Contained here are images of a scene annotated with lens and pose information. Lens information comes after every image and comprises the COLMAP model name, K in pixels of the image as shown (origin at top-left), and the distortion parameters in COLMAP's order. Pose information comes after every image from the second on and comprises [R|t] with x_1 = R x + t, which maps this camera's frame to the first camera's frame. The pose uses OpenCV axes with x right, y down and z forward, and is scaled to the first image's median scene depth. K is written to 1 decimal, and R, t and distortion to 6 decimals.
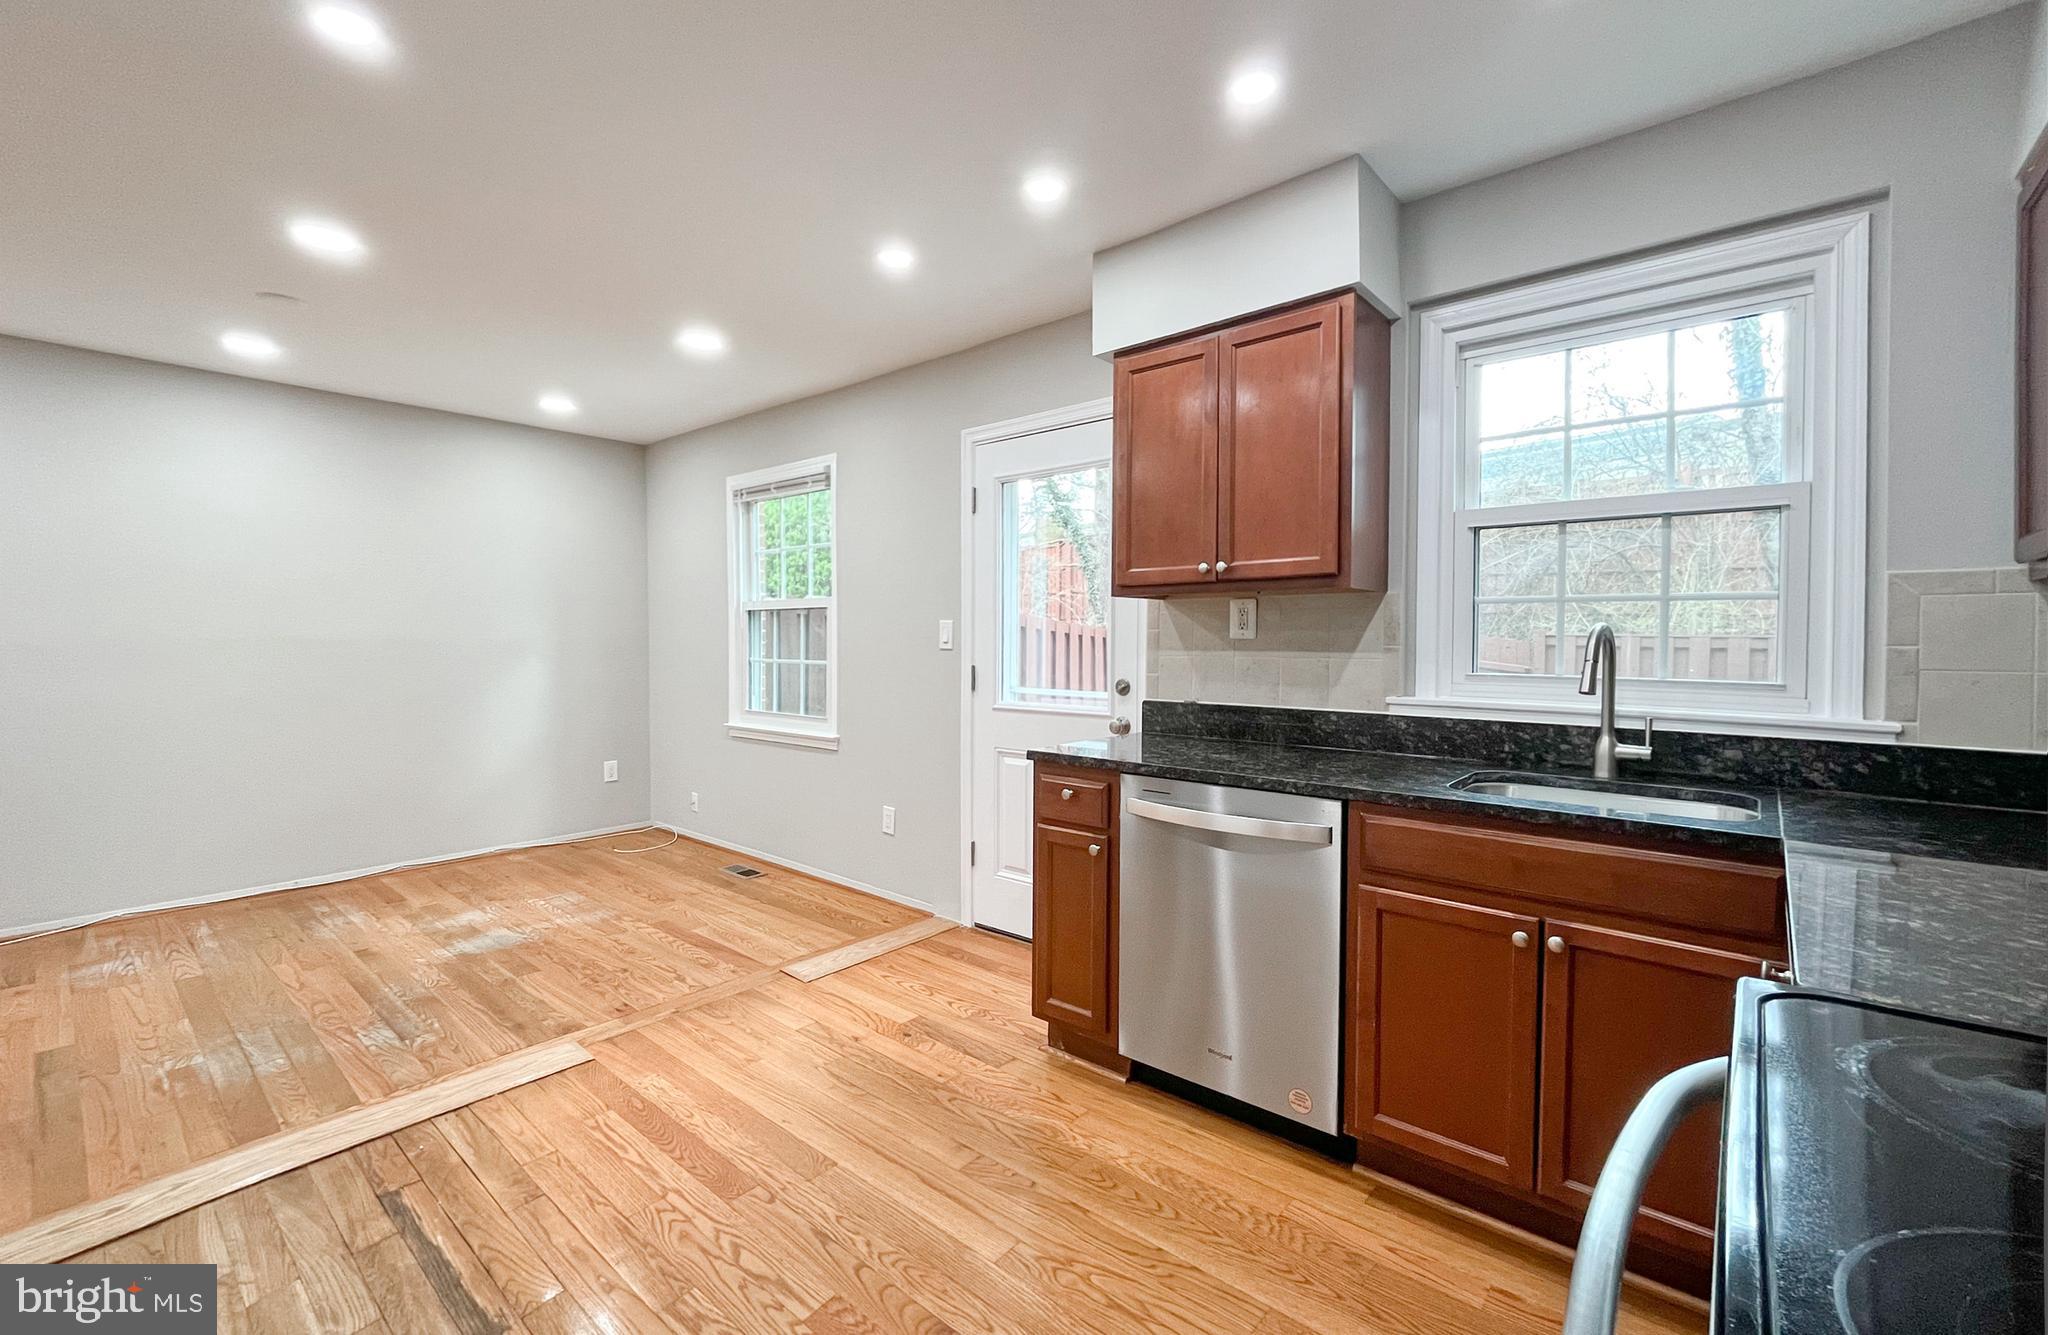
lens RADIAL K [[860.9, 0, 993.8], [0, 860.9, 644.5], [0, 0, 1]] dist [-0.004501, 0.001598]
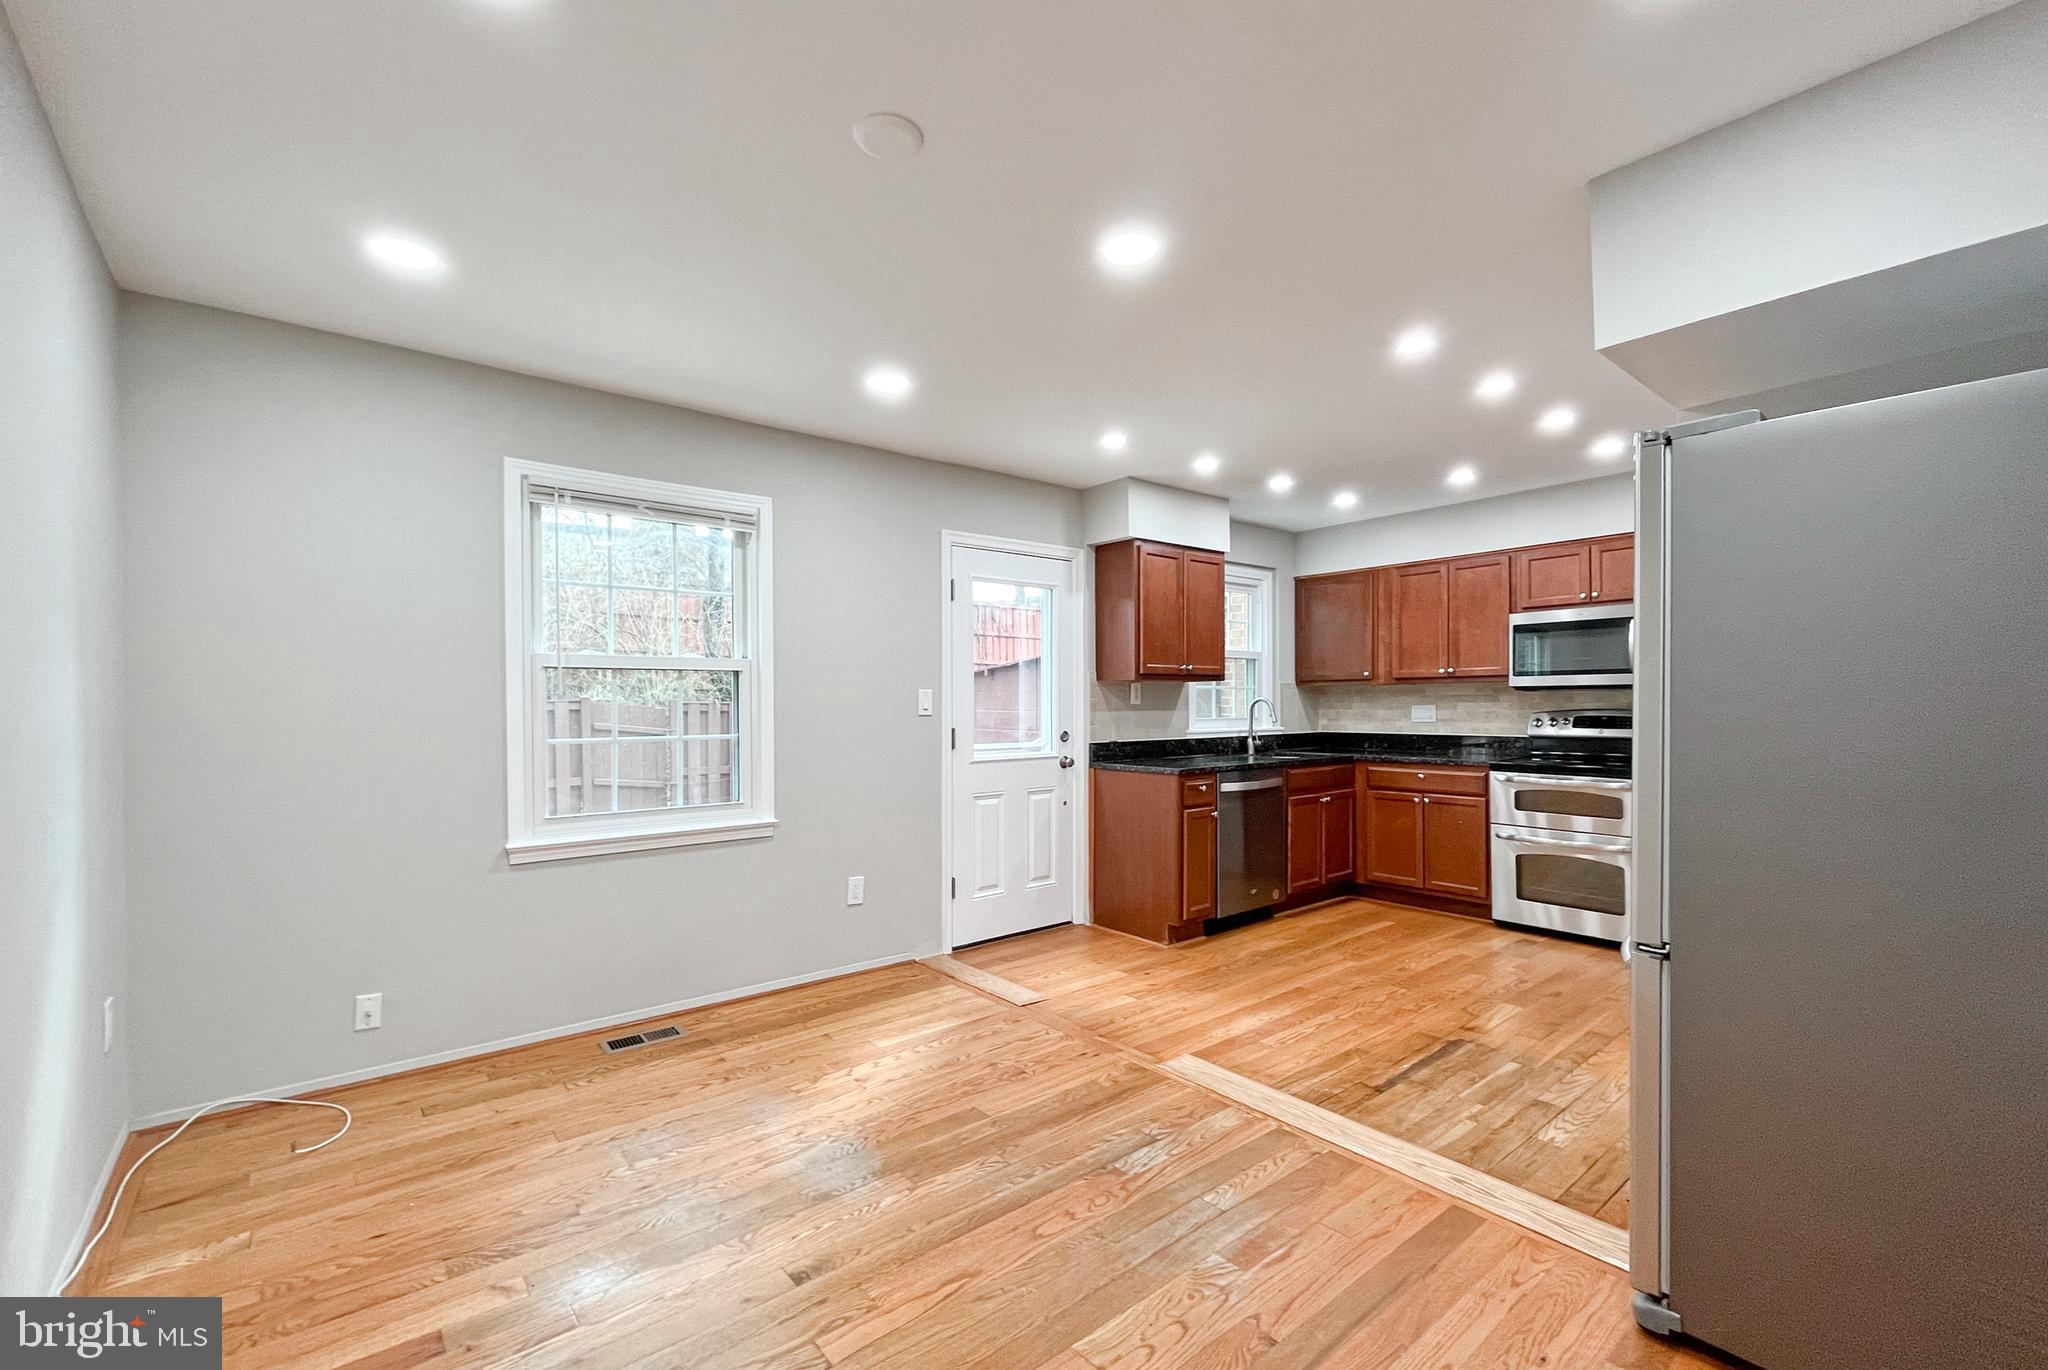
lens RADIAL K [[861.4, 0, 1029.9], [0, 861.4, 672.0], [0, 0, 1]] dist [-0.001585, -0.000400]
pose [[0.153626, 0.036429, 0.987457, -1.759173], [0.017447, 0.999064, -0.039572, -0.006680], [-0.987975, 0.023308, 0.152847, 1.054626]]
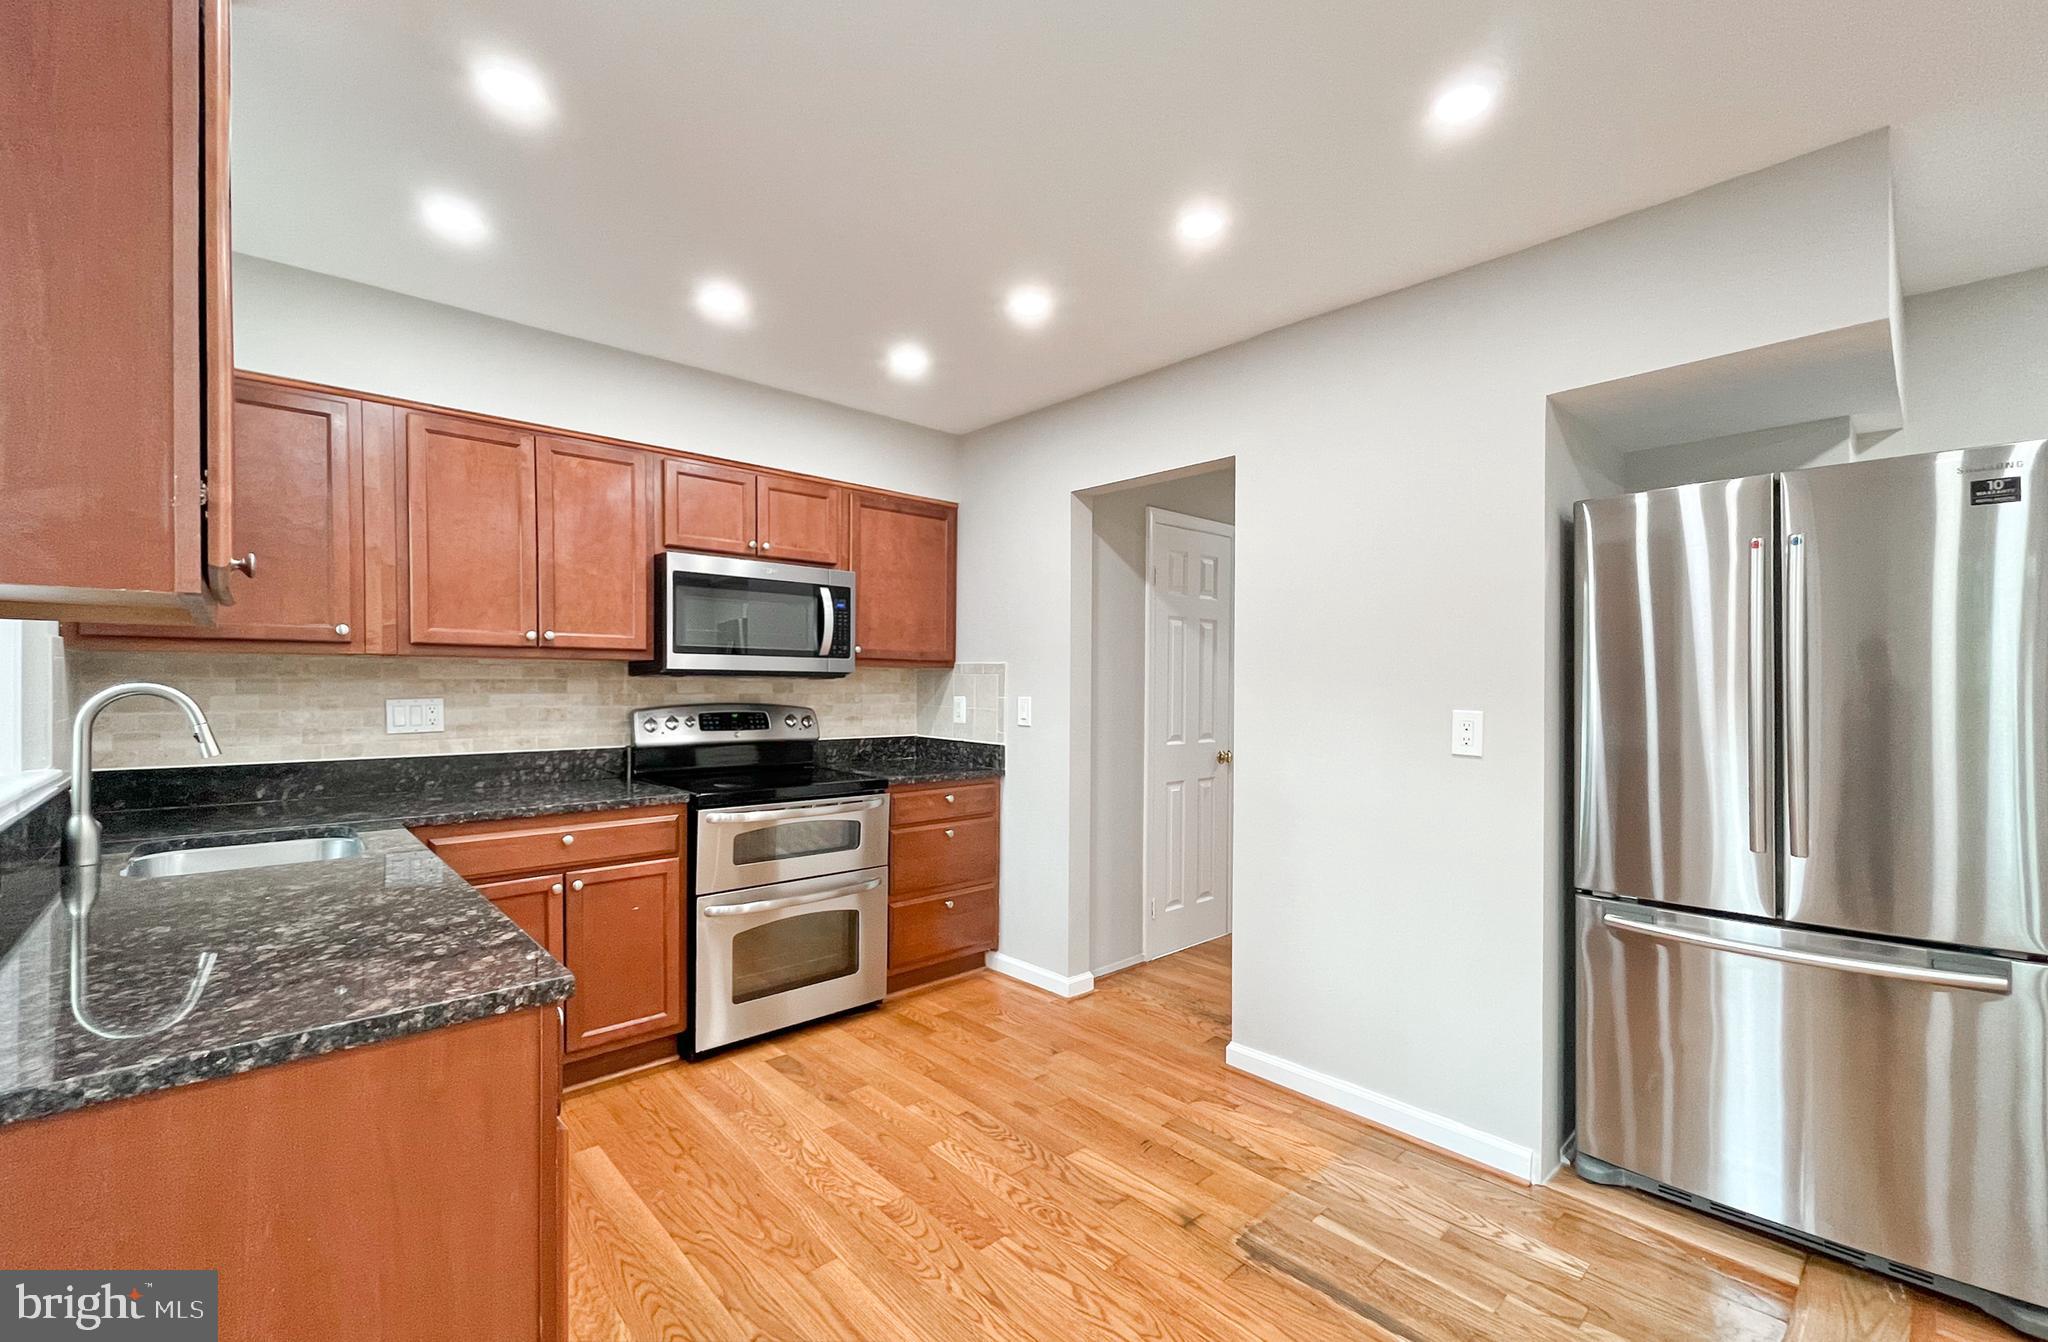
lens RADIAL K [[860.9, 0, 1007.5], [0, 860.9, 692.5], [0, 0, 1]] dist [-0.004501, 0.001598]
pose [[-0.994865, -0.007908, 0.100900, -0.225656], [-0.005486, 0.999691, 0.024260, -0.031737], [-0.101061, 0.023582, -0.994601, 1.440190]]
